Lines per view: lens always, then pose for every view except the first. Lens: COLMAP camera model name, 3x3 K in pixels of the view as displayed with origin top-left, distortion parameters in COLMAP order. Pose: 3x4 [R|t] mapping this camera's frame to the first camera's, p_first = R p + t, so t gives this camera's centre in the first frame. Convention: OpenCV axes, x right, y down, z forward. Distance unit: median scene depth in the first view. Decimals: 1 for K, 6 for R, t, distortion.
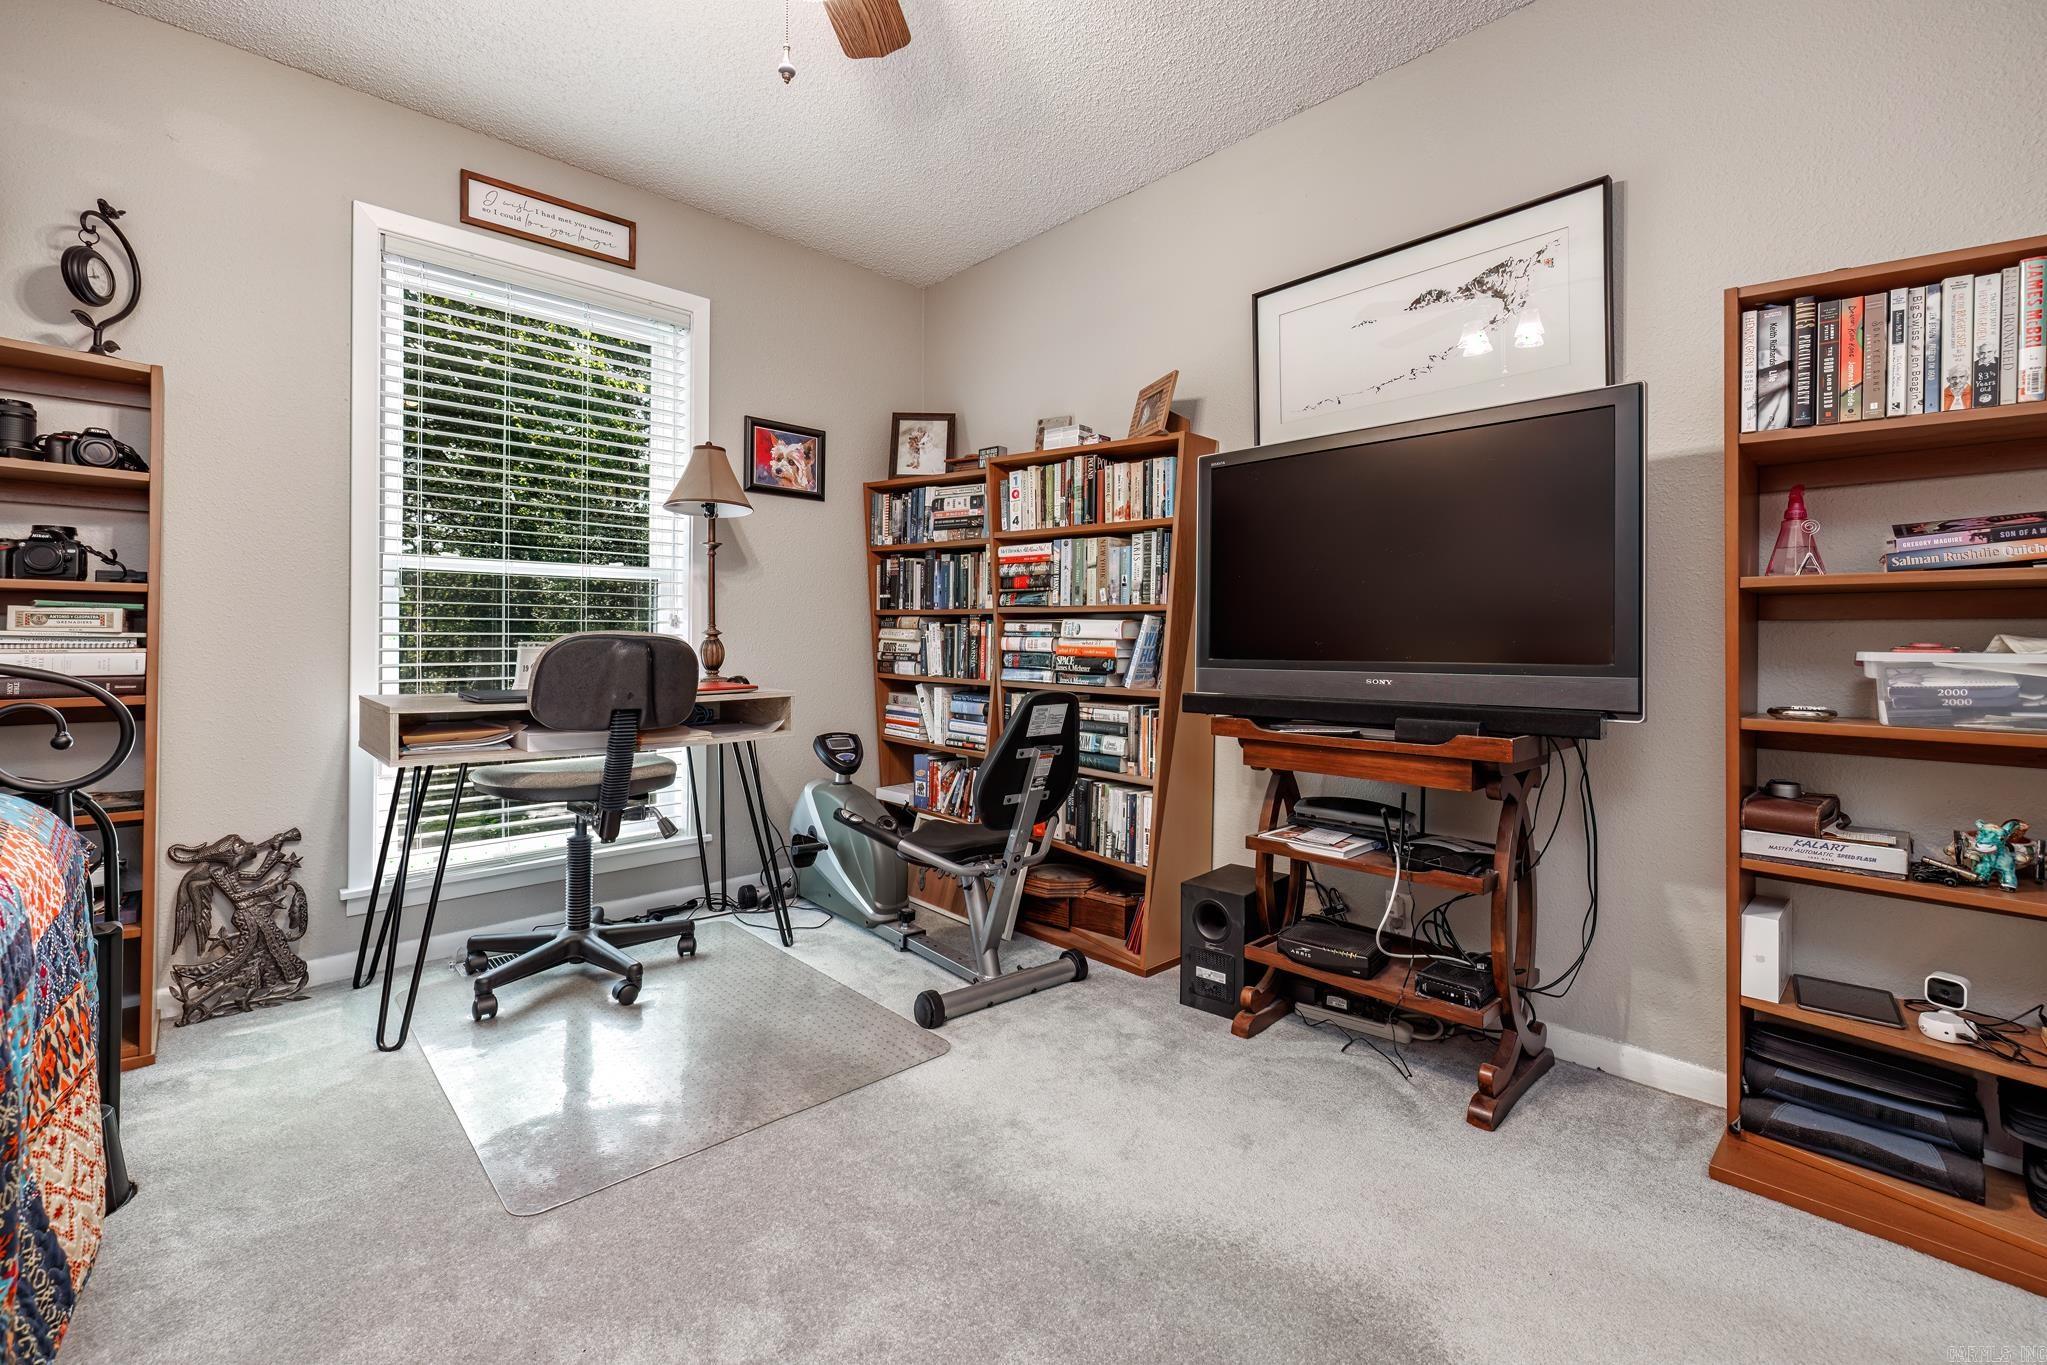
lens RADIAL K [[873.9, 0, 1009.5], [0, 873.9, 642.8], [0, 0, 1]] dist [-0.001750, 0.000044]
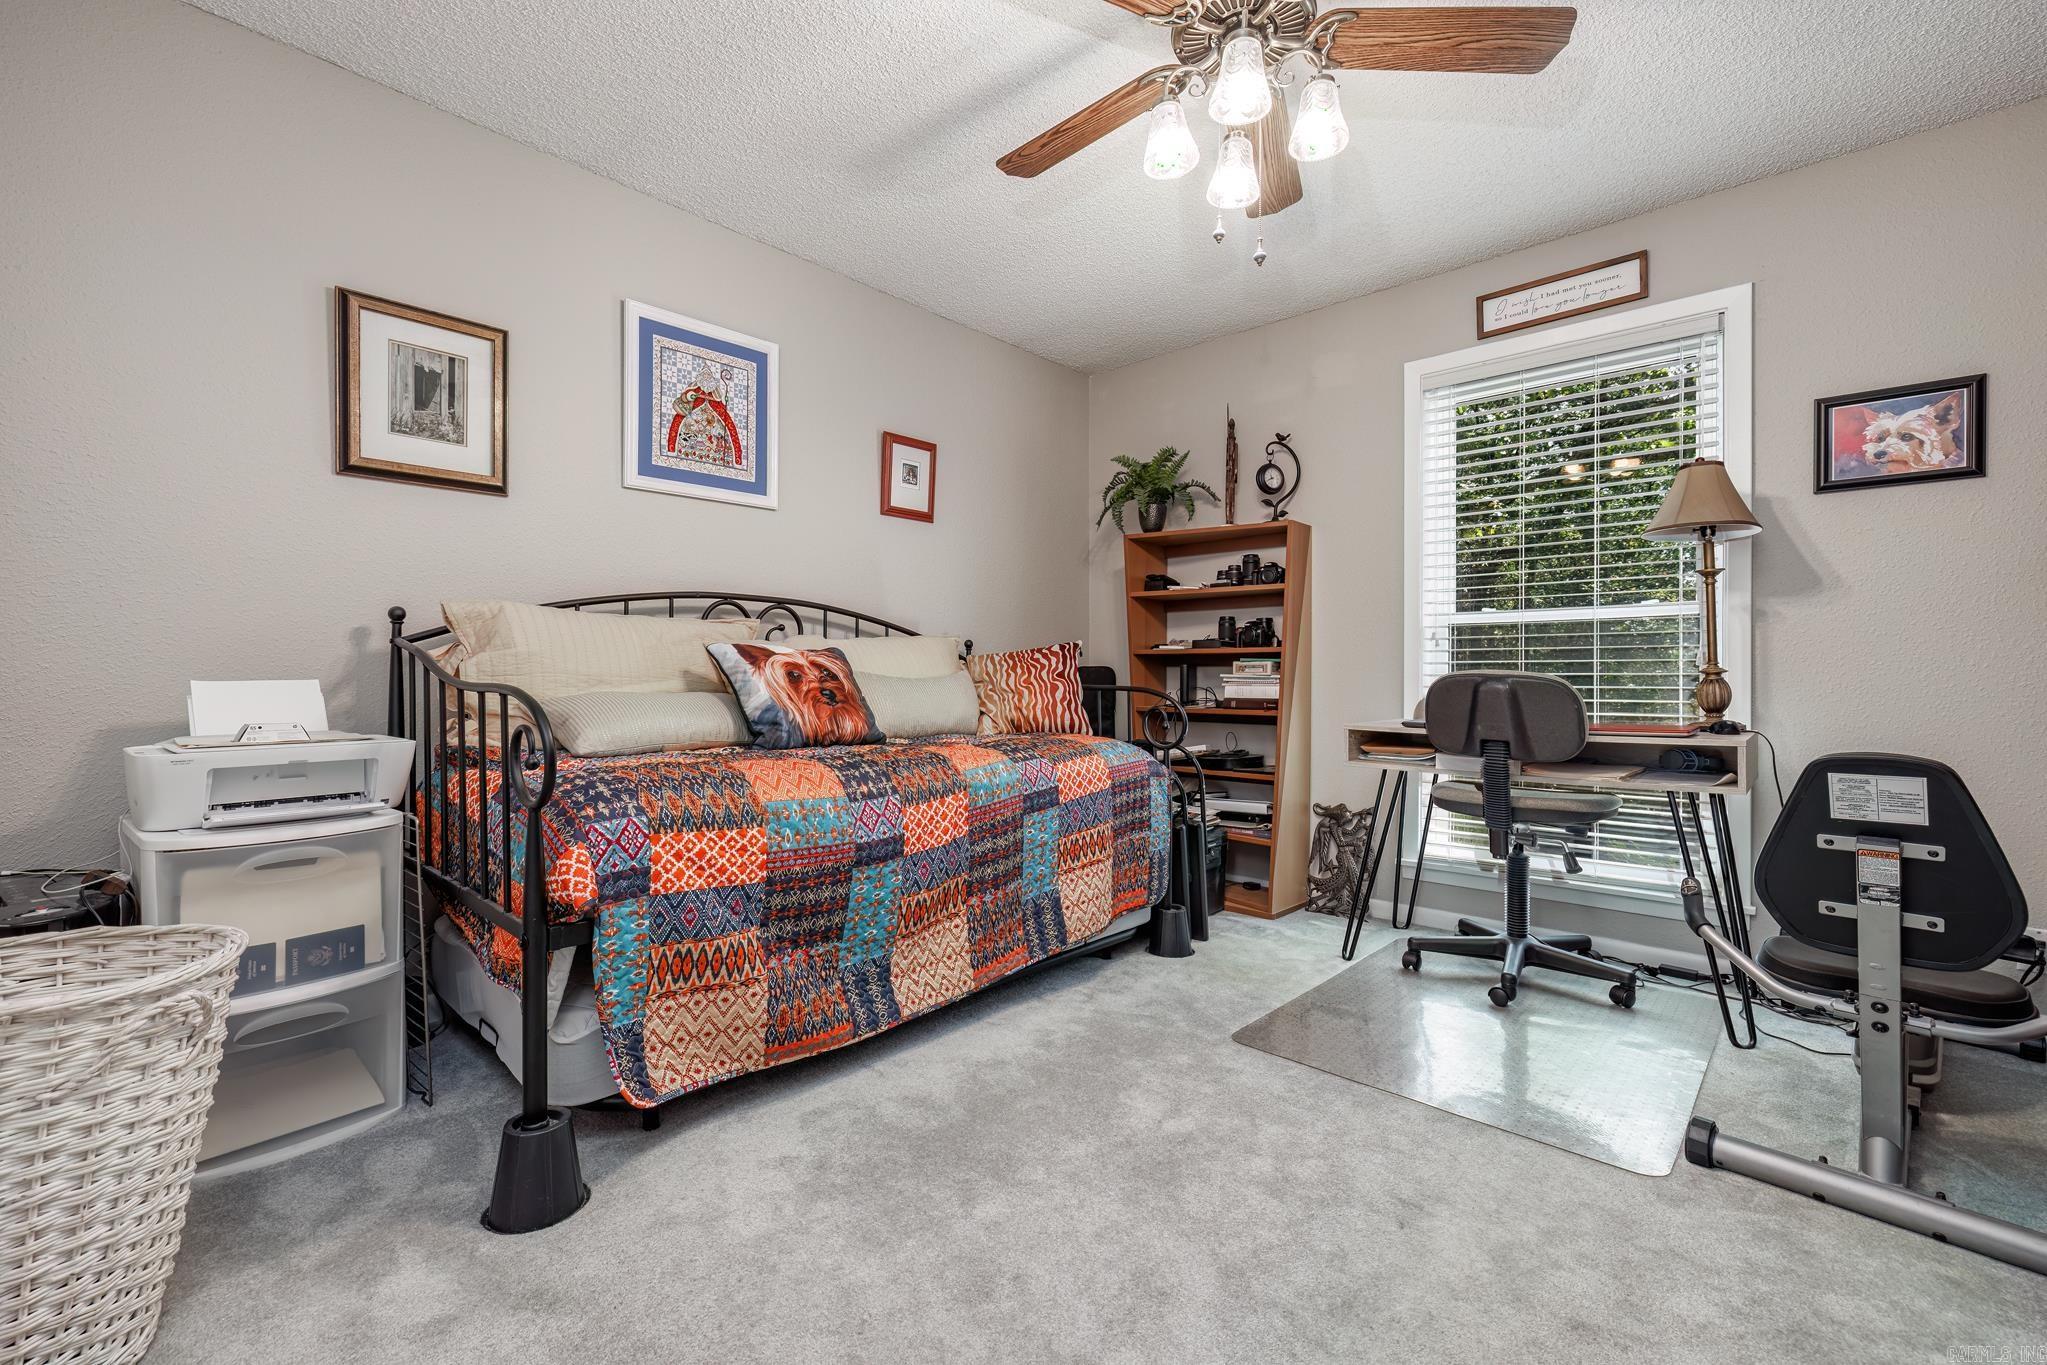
lens RADIAL K [[873.9, 0, 1022.5], [0, 873.9, 680.1], [0, 0, 1]] dist [-0.001750, 0.000044]
pose [[0.068699, -0.002942, -0.997633, 0.626874], [-0.008793, 0.999955, -0.003554, 0.008640], [0.997599, 0.009016, 0.068670, 0.314642]]
